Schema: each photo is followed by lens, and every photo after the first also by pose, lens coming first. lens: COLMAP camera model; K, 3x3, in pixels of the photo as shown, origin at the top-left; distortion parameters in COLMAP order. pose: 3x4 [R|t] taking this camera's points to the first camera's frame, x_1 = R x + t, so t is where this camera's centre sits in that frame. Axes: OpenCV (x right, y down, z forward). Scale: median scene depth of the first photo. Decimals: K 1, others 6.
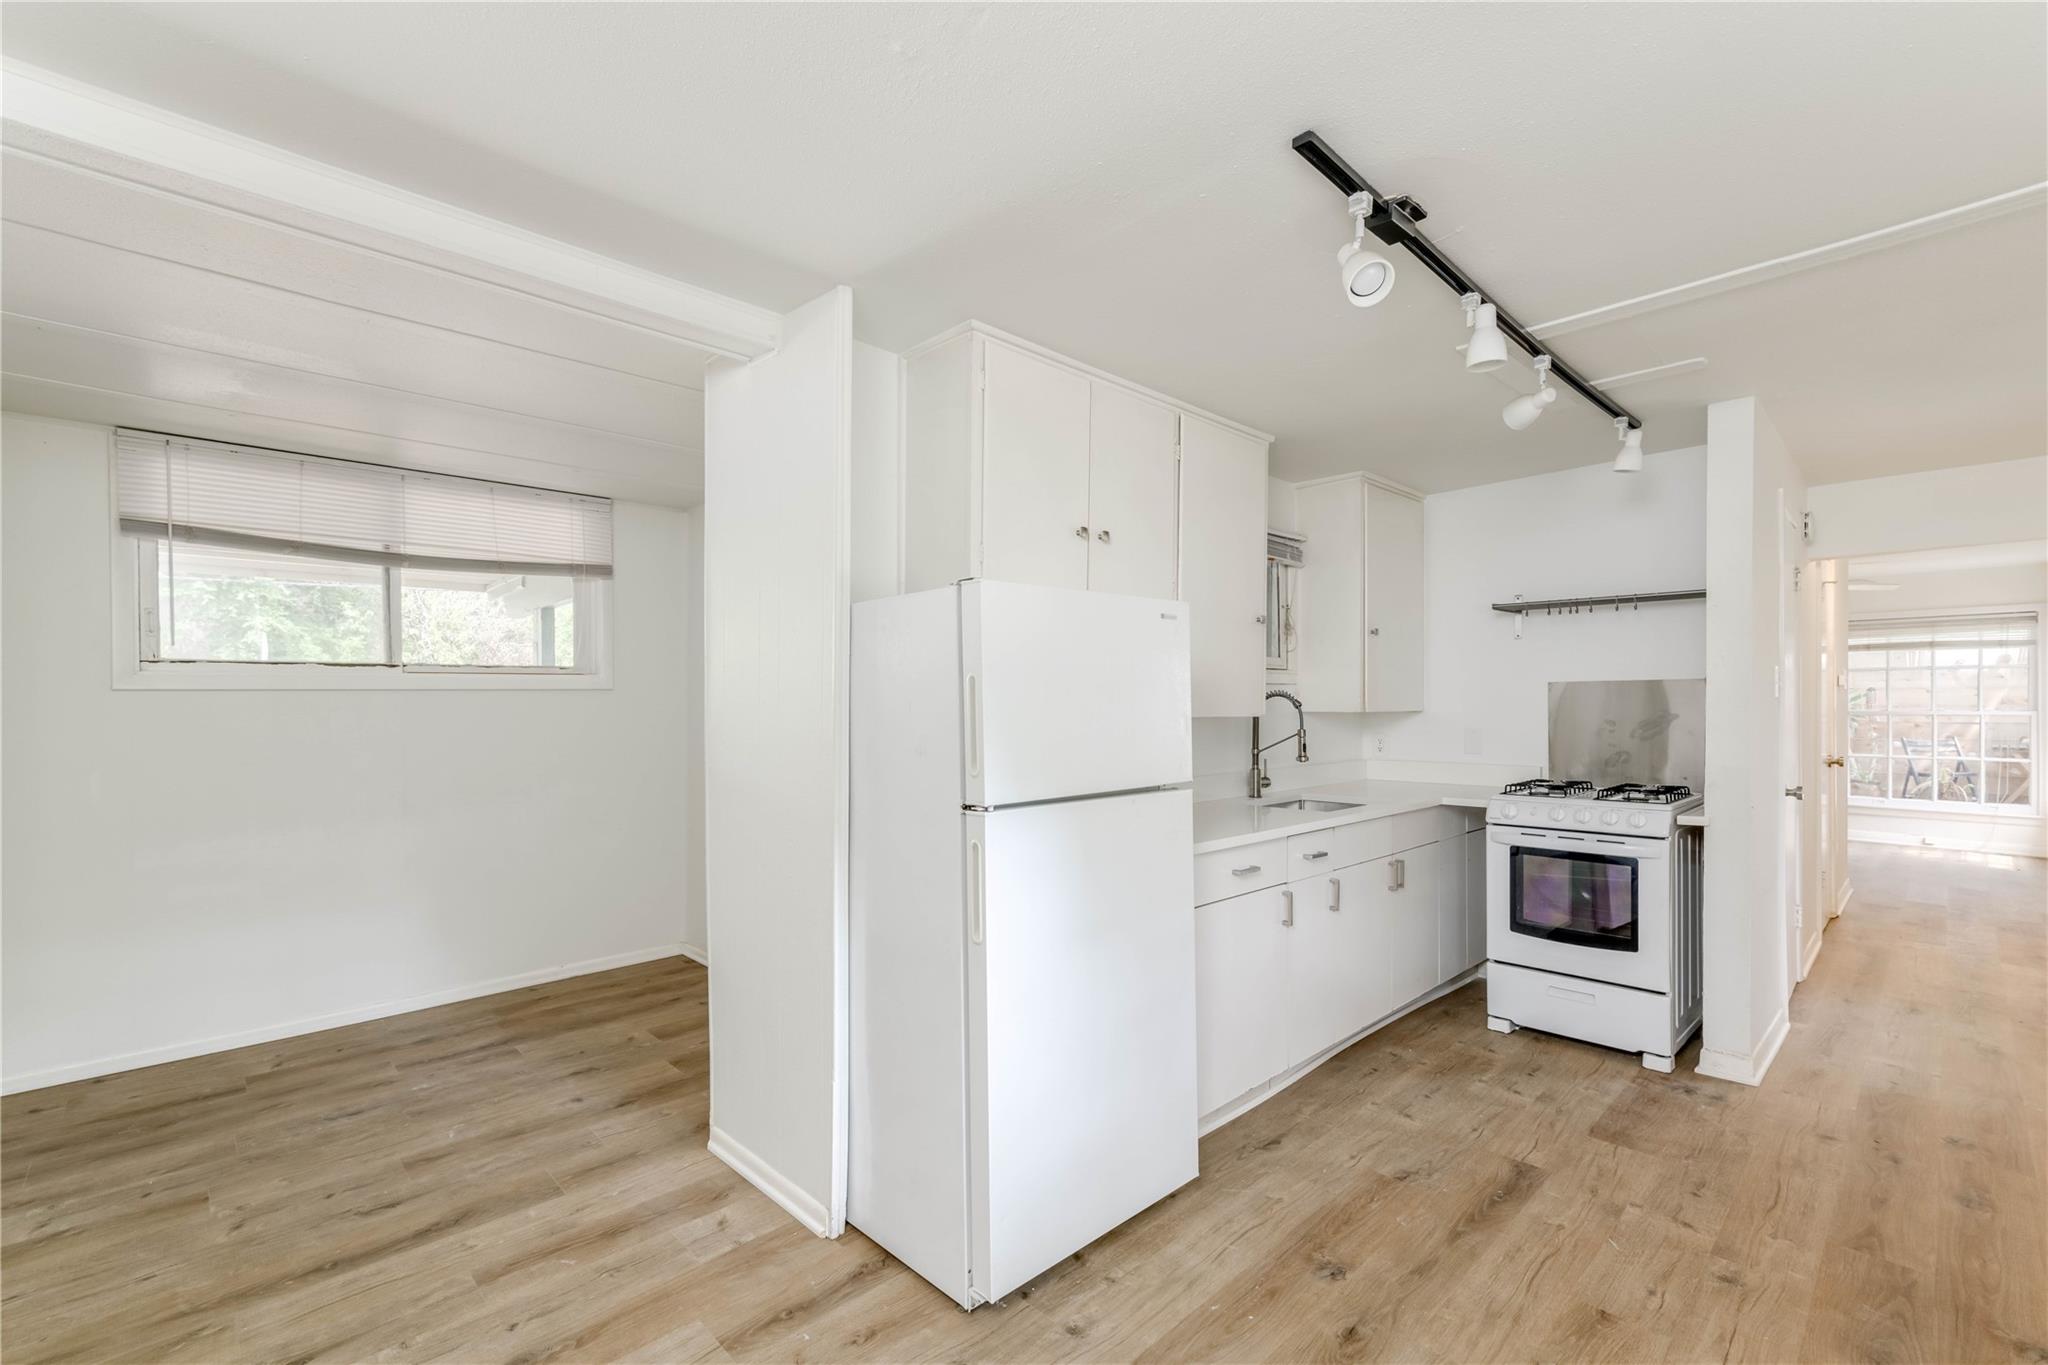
lens RADIAL K [[894.5, 0, 1024.0], [0, 894.5, 682.5], [0, 0, 1]] dist [0.001128, 0.000483]
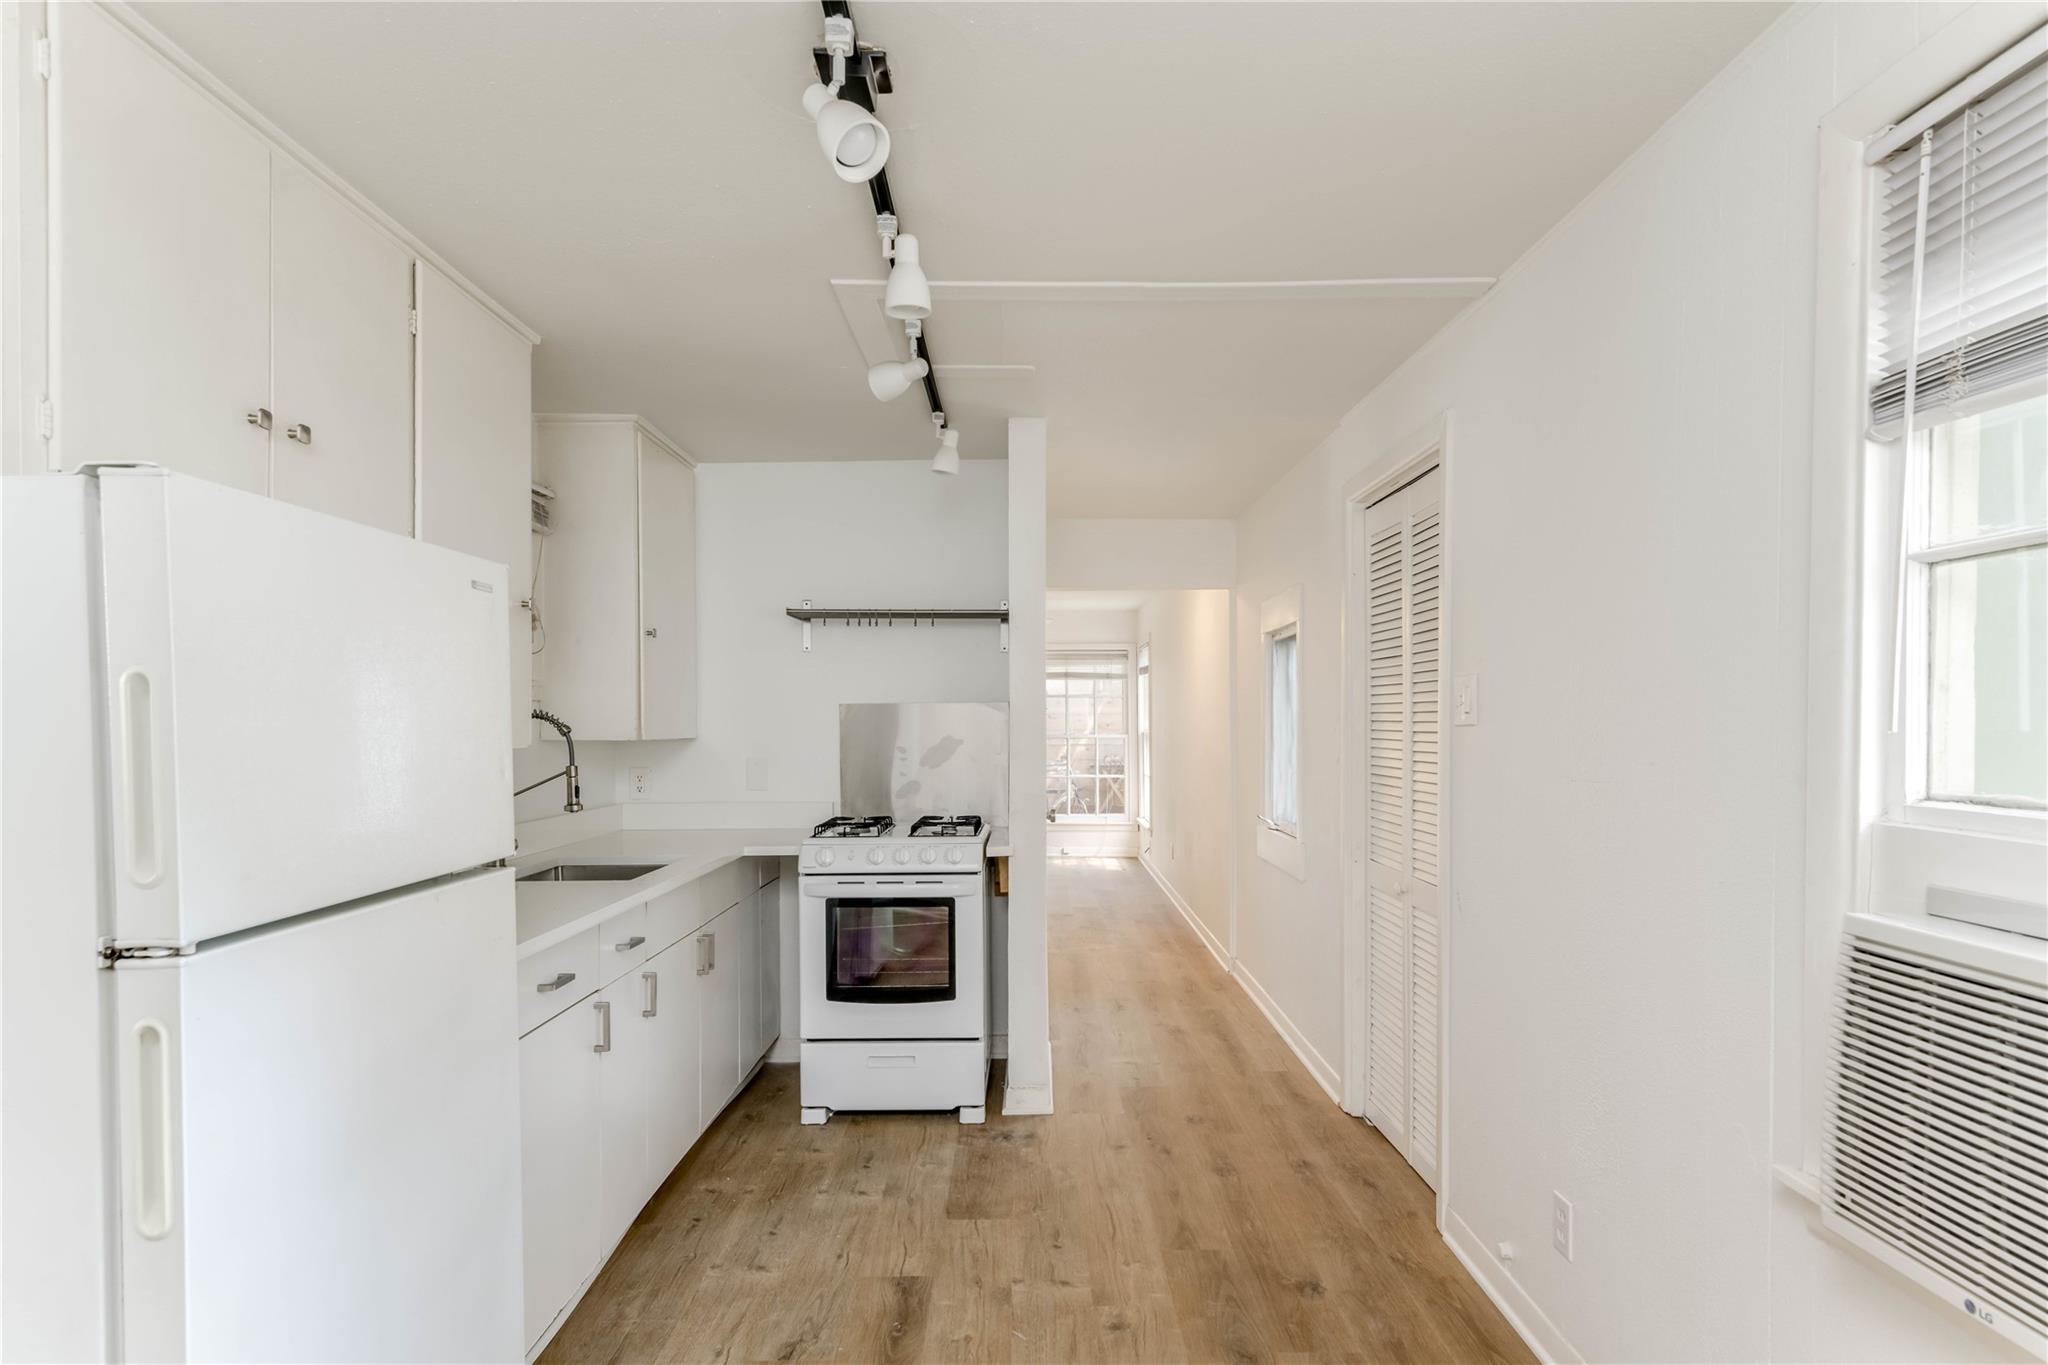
lens RADIAL K [[1128.5, 0, 1030.2], [0, 1128.5, 713.8], [0, 0, 1]] dist [0.005809, 0.000603]
pose [[0.680627, 0.008644, 0.732579, -0.116518], [-0.016974, 0.999848, 0.003973, 0.002623], [-0.732434, -0.015139, 0.680670, 0.166482]]
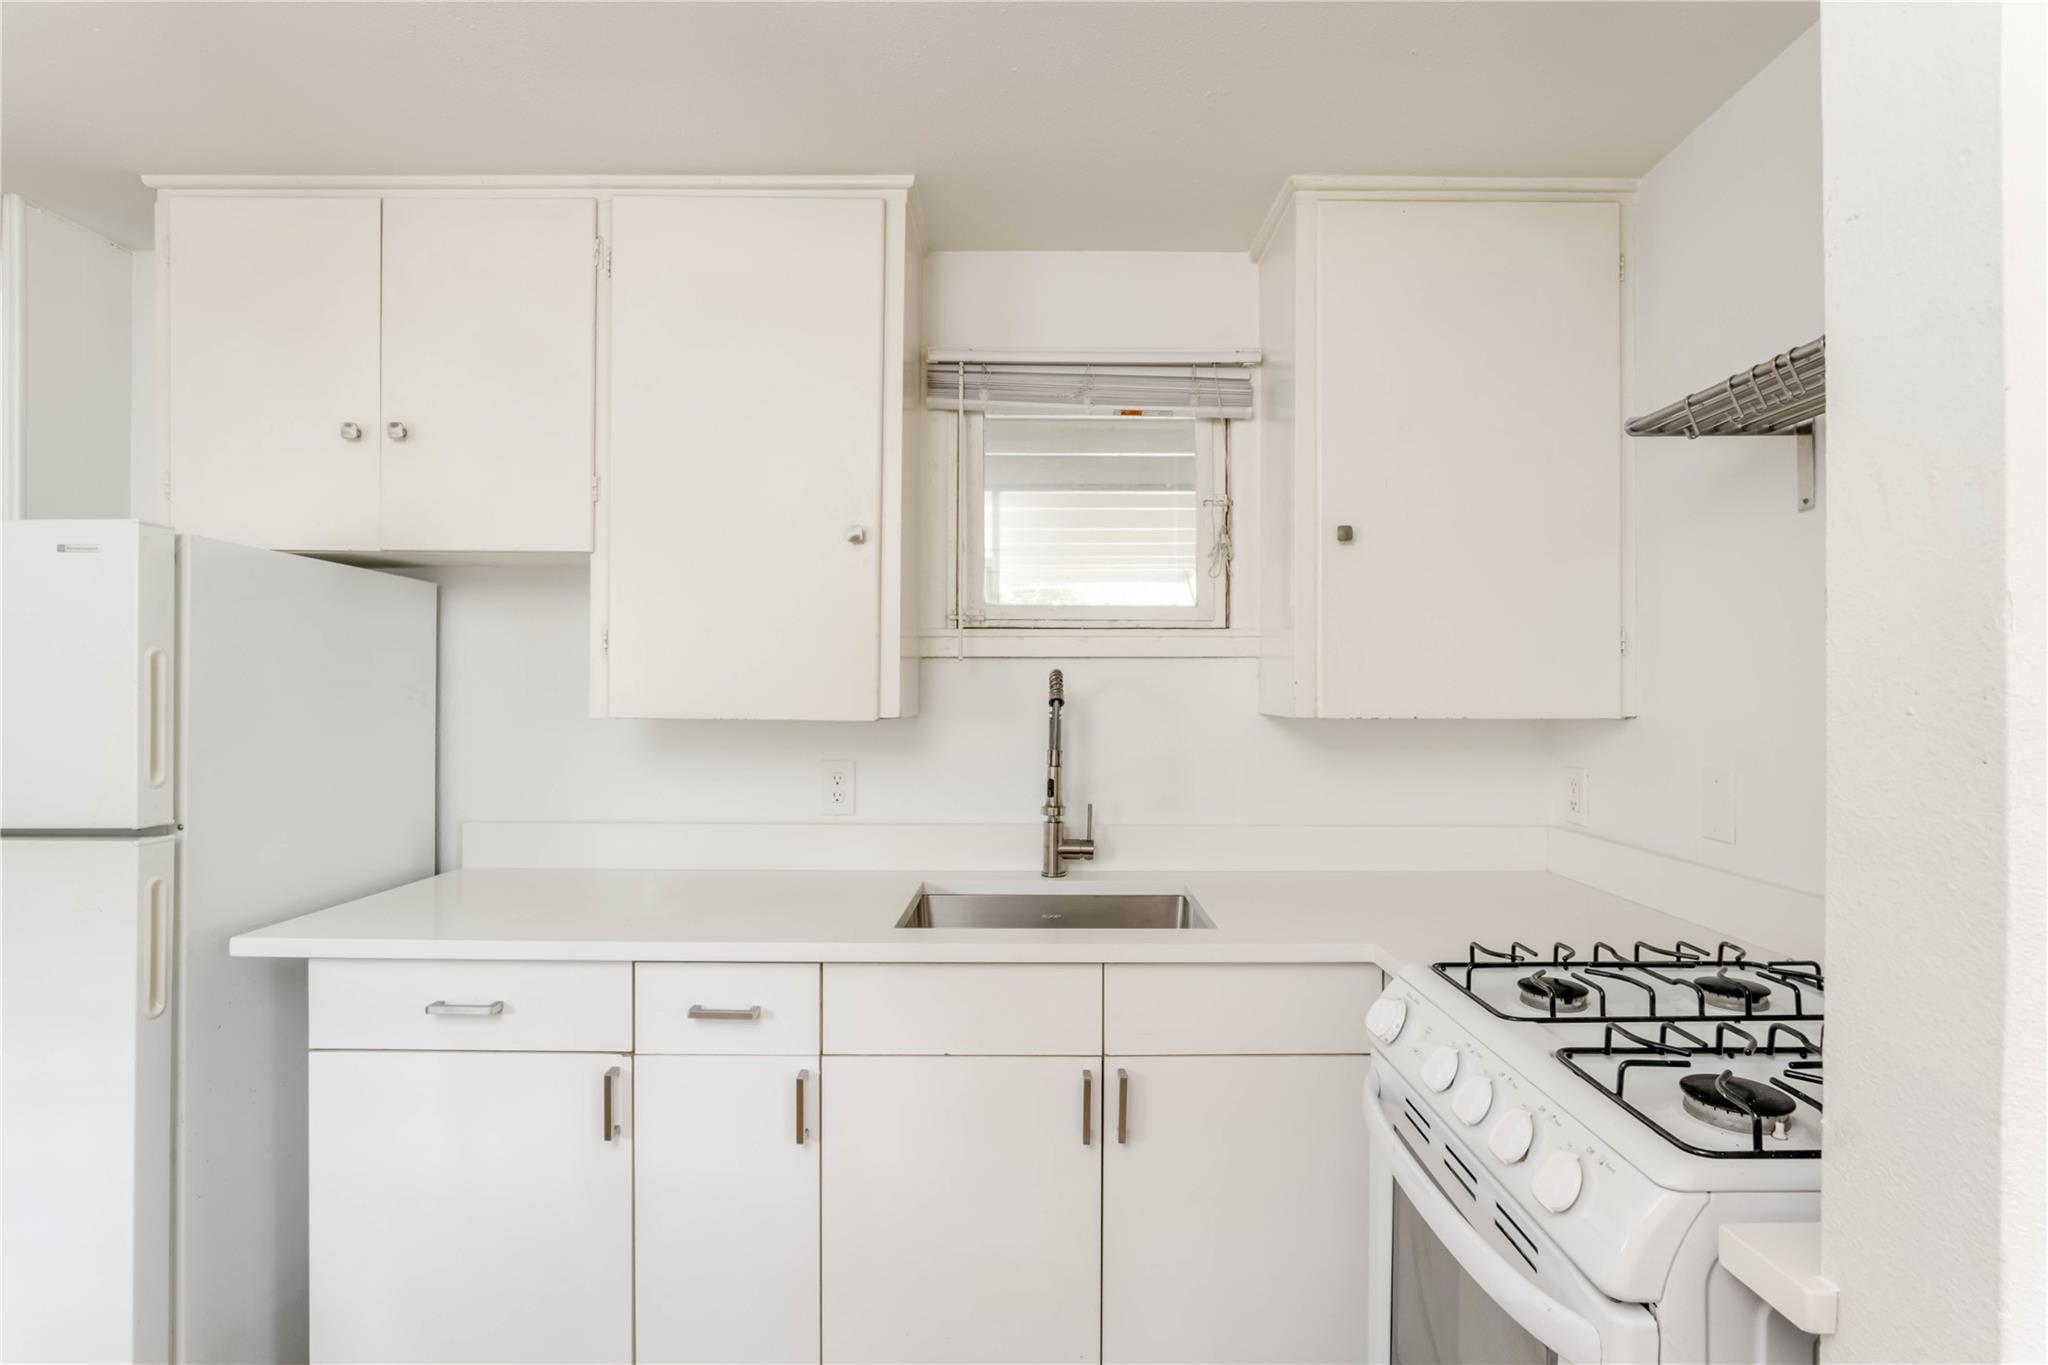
lens RADIAL K [[894.5, 0, 1024.0], [0, 894.5, 682.5], [0, 0, 1]] dist [0.001128, 0.000483]
pose [[0.716282, 0.007594, -0.697770, 0.818917], [0.005425, 0.999850, 0.016451, 0.006776], [0.697790, -0.015569, 0.716133, 0.811706]]
